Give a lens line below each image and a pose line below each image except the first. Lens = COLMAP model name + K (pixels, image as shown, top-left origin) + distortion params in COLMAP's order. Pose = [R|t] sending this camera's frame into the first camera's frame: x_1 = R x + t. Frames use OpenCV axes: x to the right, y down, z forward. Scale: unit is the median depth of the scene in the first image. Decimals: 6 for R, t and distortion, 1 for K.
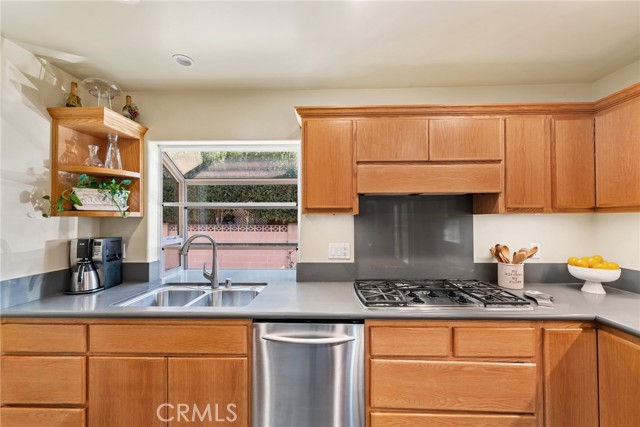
lens RADIAL K [[254.4, 0, 320.6], [0, 254.4, 216.8], [0, 0, 1]] dist [0.007088, -0.000097]
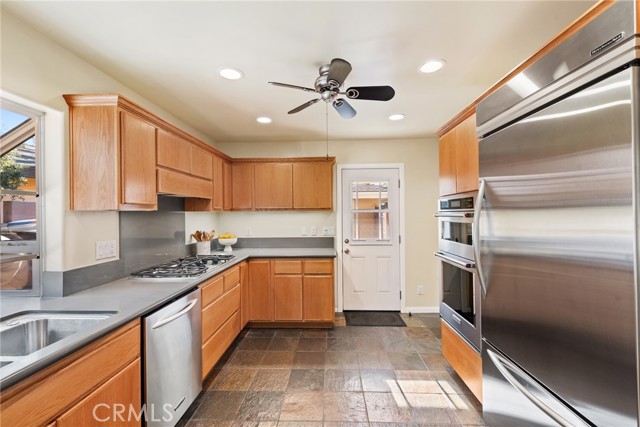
lens RADIAL K [[290.2, 0, 320.0], [0, 290.2, 213.5], [0, 0, 1]] dist [0.000345, 0.000038]
pose [[0.000630, 0.000795, 0.999999, -1.106468], [0.004322, 0.999990, -0.000797, 0.007451], [-0.999990, 0.004323, 0.000627, 0.249596]]
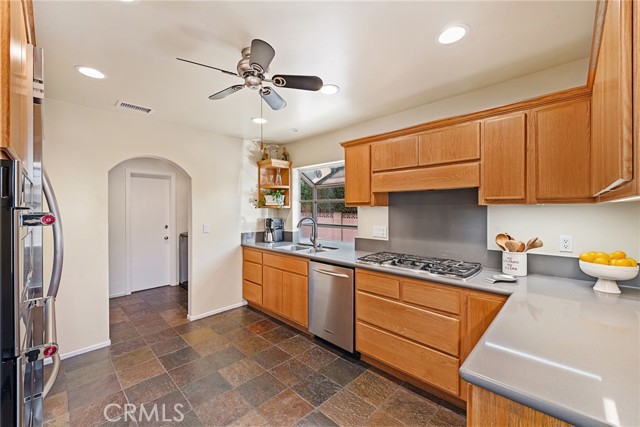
lens RADIAL K [[256.5, 0, 320.0], [0, 256.5, 213.5], [0, 0, 1]] dist [0.011141, 0.000014]
pose [[0.737403, 0.011860, -0.675349, 0.903793], [0.002073, 0.999801, 0.019822, 0.002083], [0.675450, -0.016016, 0.737231, -0.332917]]
